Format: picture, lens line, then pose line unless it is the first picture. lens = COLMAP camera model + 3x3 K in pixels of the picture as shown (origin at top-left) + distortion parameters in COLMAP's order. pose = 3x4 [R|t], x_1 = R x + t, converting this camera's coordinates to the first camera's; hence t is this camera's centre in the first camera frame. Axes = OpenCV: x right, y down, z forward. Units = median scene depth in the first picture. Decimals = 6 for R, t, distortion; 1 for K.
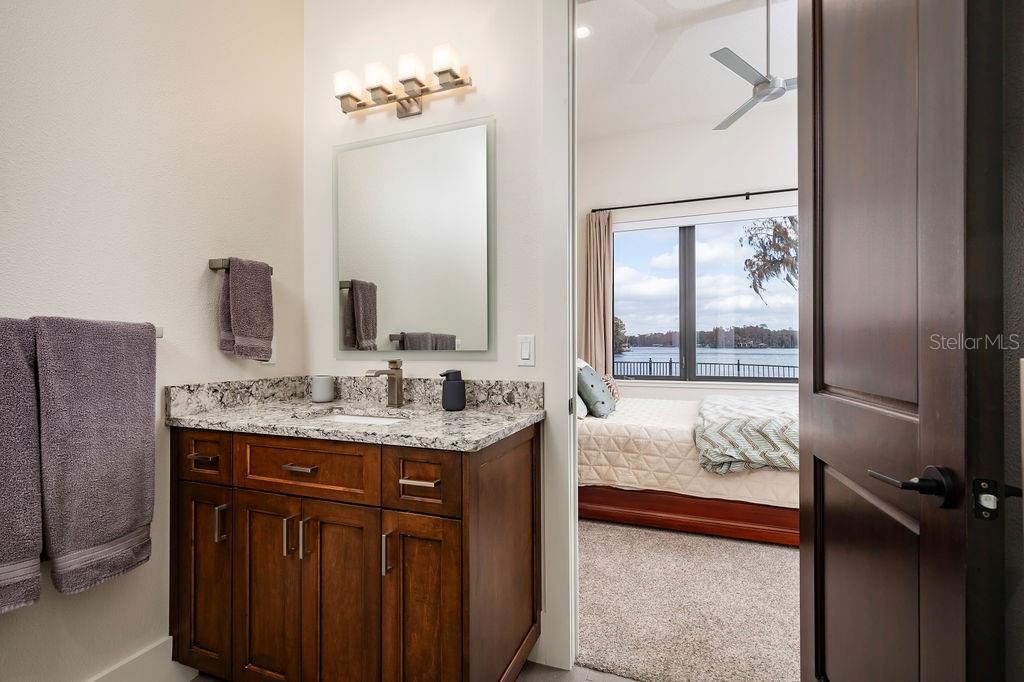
lens RADIAL K [[474.1, 0, 512.0], [0, 474.1, 341.0], [0, 0, 1]] dist [0.001163, -0.000153]
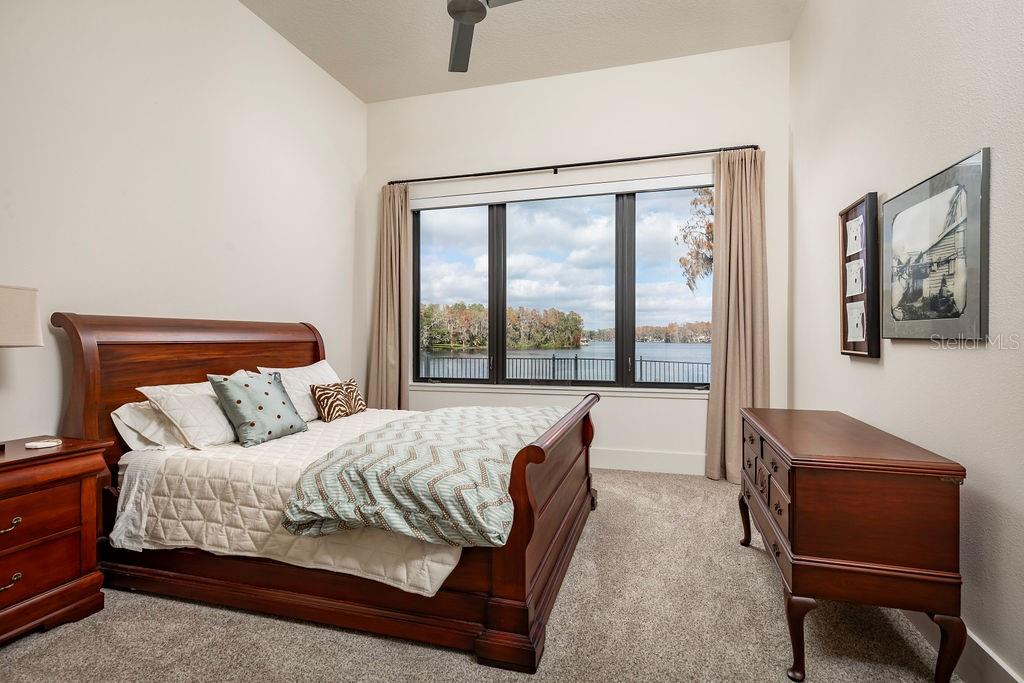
lens RADIAL K [[465.2, 0, 529.3], [0, 465.2, 342.4], [0, 0, 1]] dist [0.000541, 0.000017]
pose [[0.994387, 0.001286, 0.105795, 0.538613], [-0.002883, 0.999884, 0.014939, -0.007670], [-0.105764, -0.015161, 0.994276, 0.244002]]
